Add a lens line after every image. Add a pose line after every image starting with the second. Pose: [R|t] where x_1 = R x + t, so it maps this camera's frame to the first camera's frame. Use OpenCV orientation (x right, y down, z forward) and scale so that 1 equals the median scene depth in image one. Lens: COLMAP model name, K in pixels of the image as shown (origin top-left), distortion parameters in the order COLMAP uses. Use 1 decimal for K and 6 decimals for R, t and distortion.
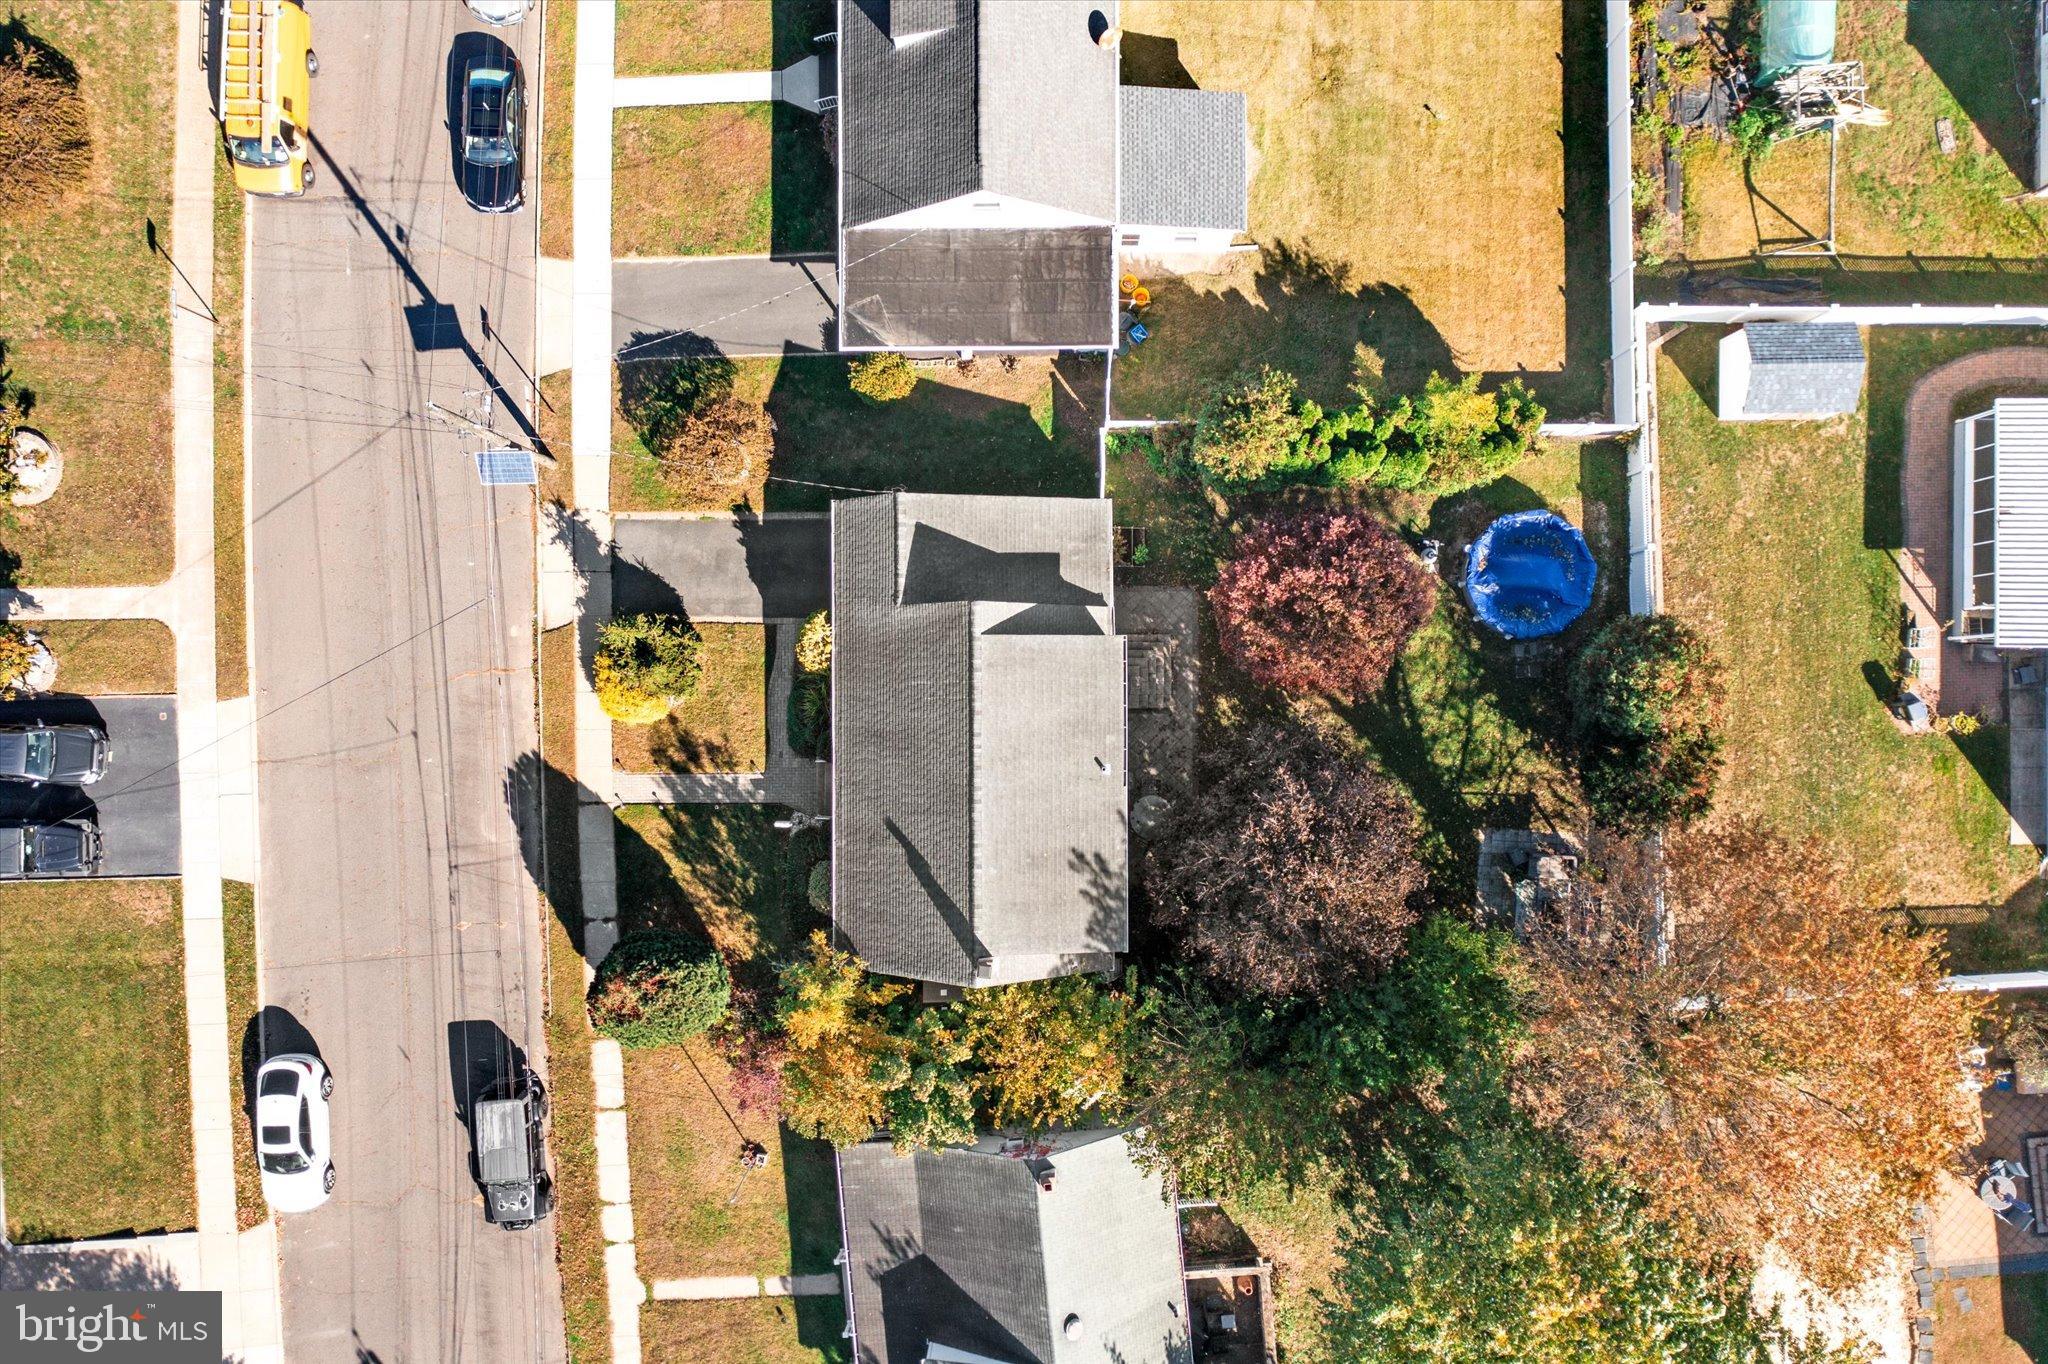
lens RADIAL K [[1688.9, 0, 997.0], [0, 1688.9, 687.6], [0, 0, 1]] dist [0.005241, 0.004844]
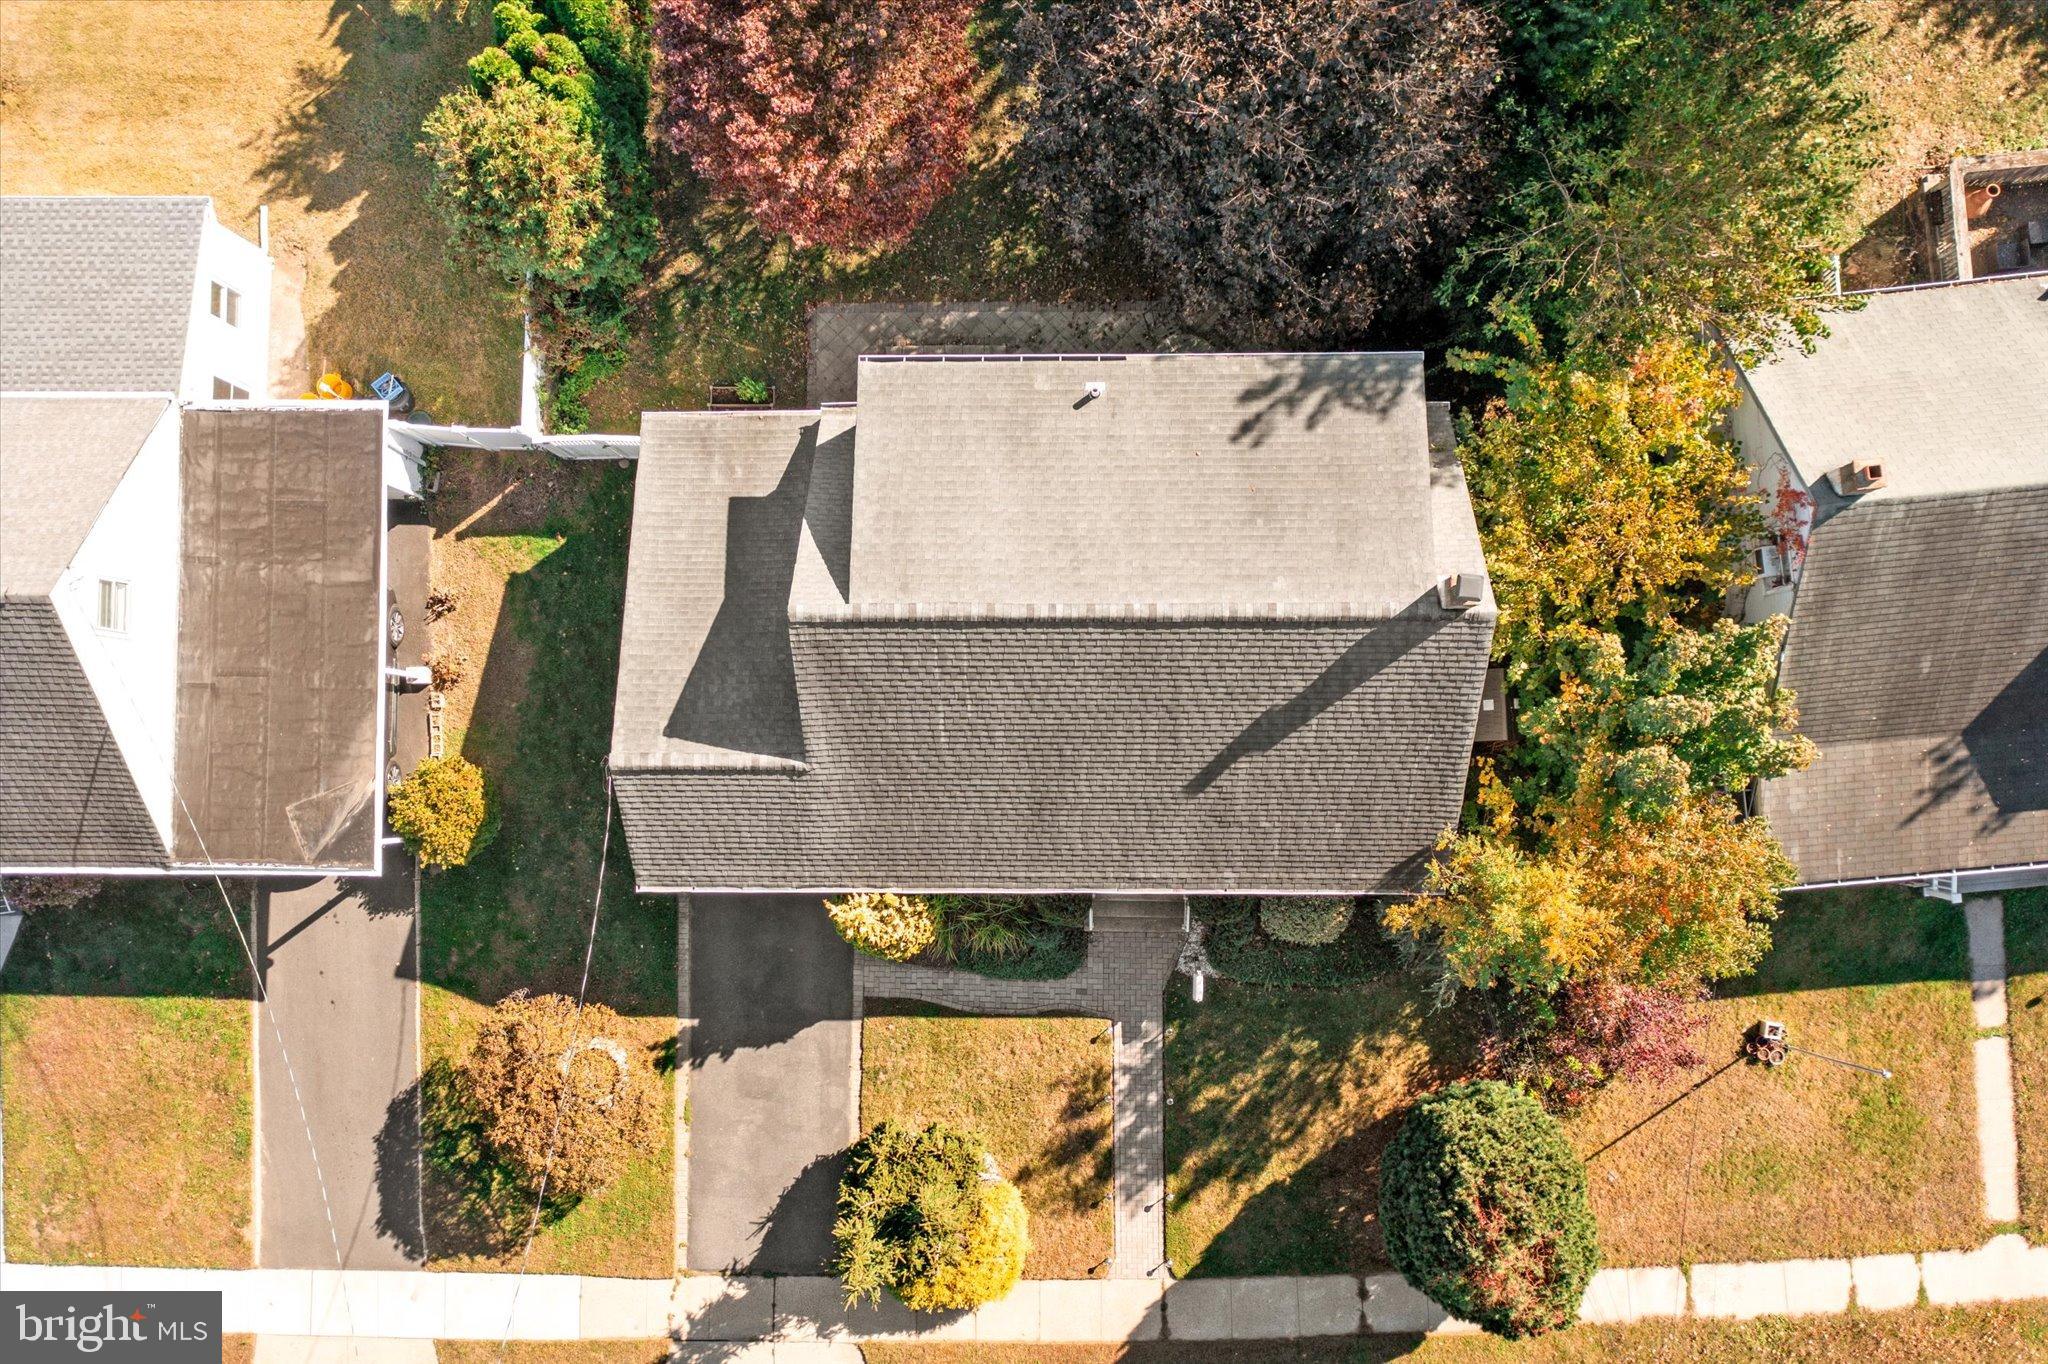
lens RADIAL K [[1762.2, 0, 1015.6], [0, 1762.2, 710.2], [0, 0, 1]] dist [-0.005762, 0.007157]
pose [[0.006090, -0.997550, 0.069698, -0.073335], [0.999432, 0.003762, -0.033485, 0.037104], [0.033141, 0.069862, 0.997006, 0.378150]]
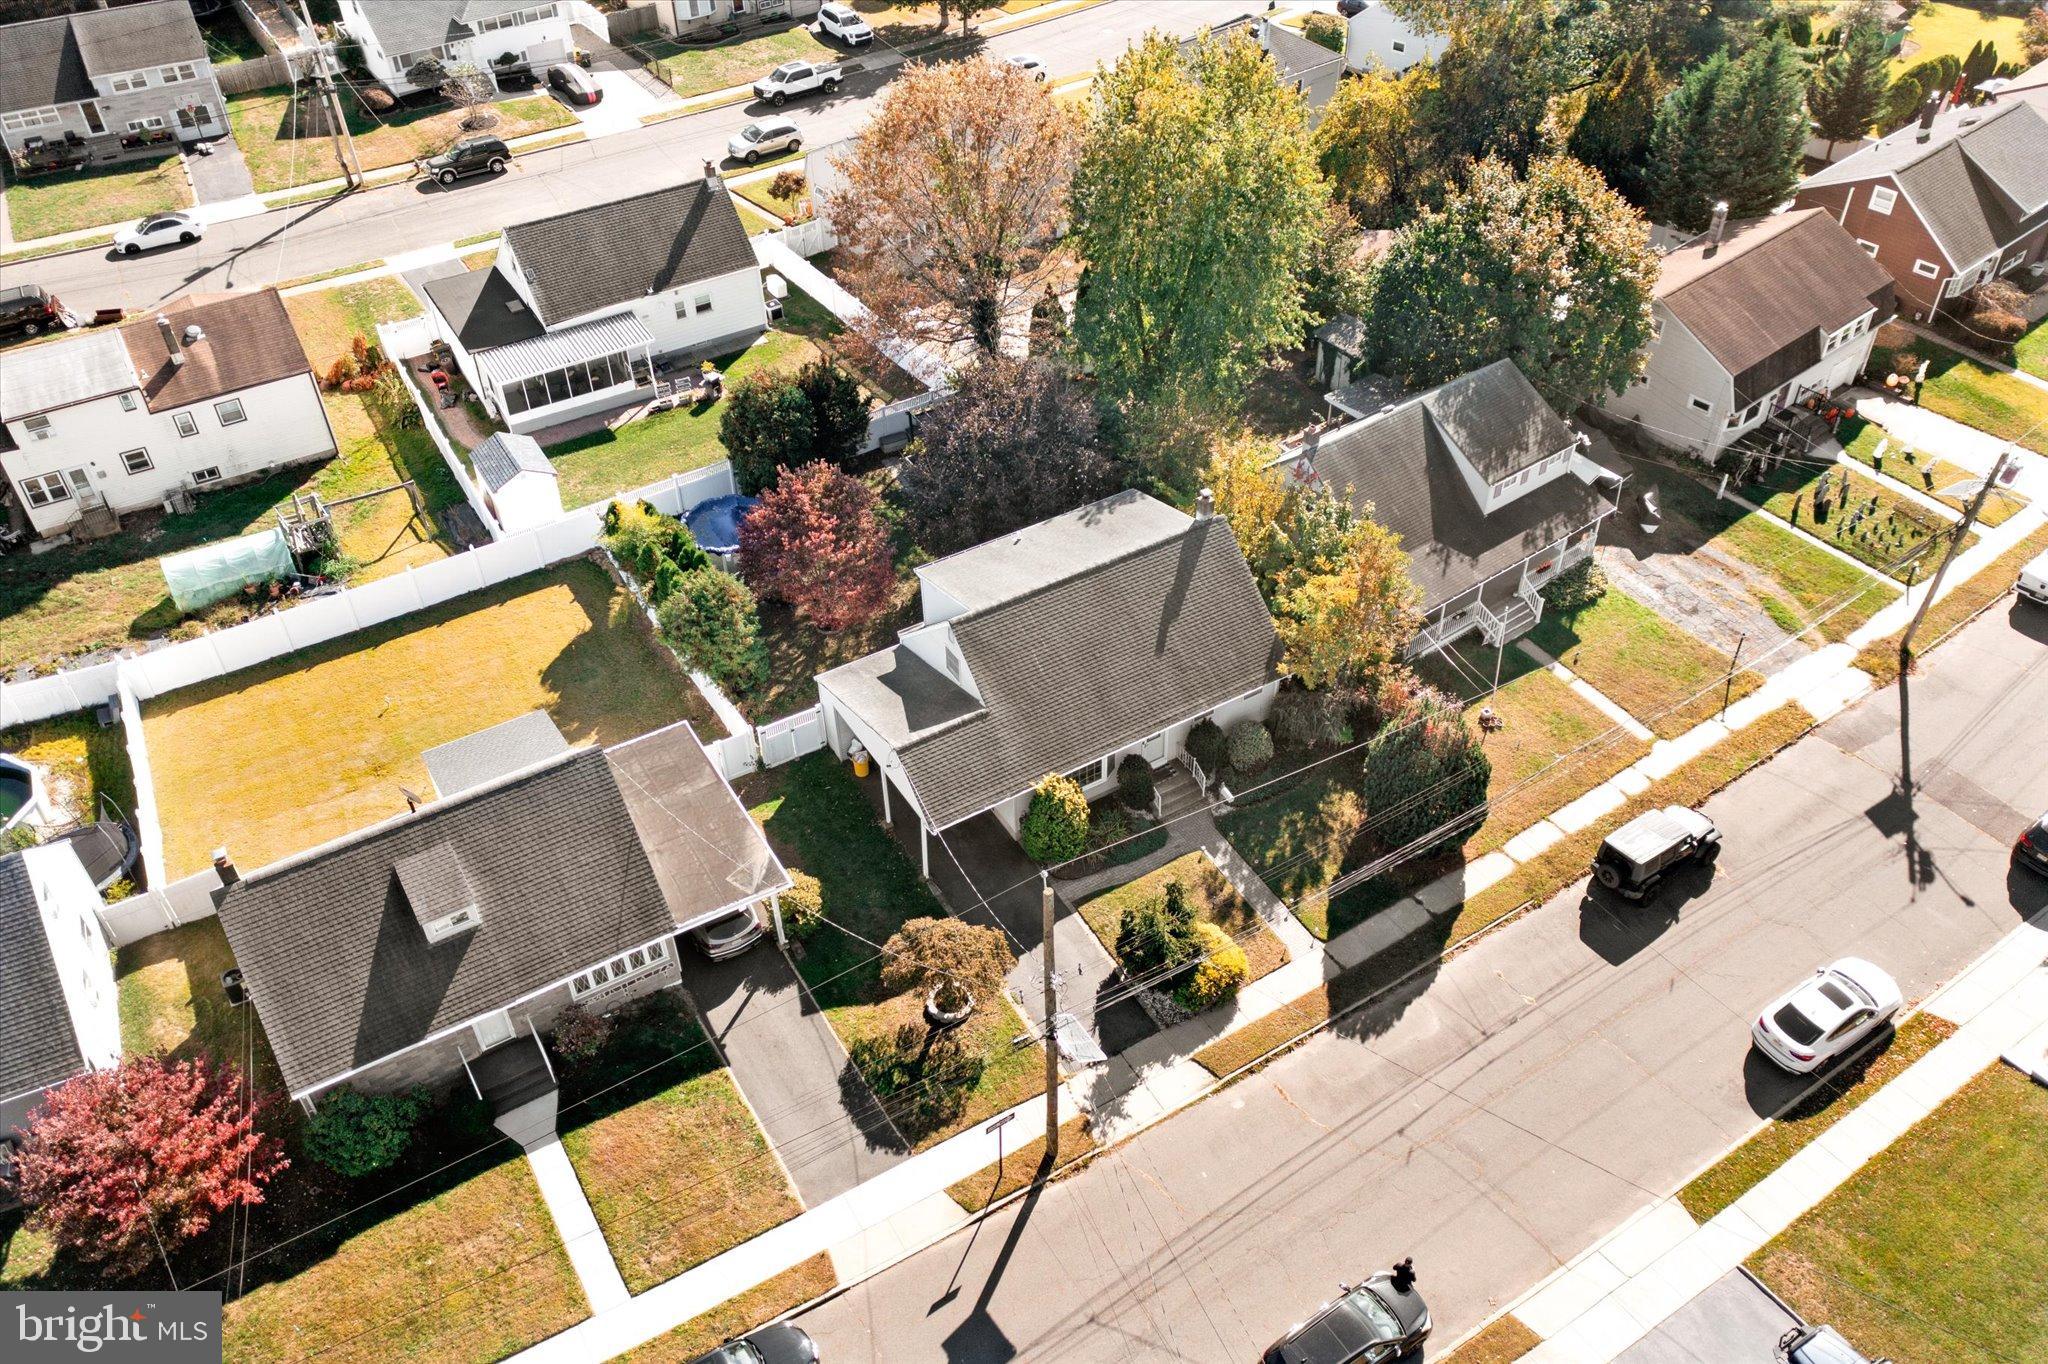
lens RADIAL K [[1658.6, 0, 1024.0], [0, 1658.6, 682.0], [0, 0, 1]] dist [0.011503, 0.005782]
pose [[-0.511558, -0.527791, 0.678045, -0.714700], [0.858695, -0.342357, 0.381360, -0.390899], [0.030855, 0.777321, 0.628347, 0.292039]]
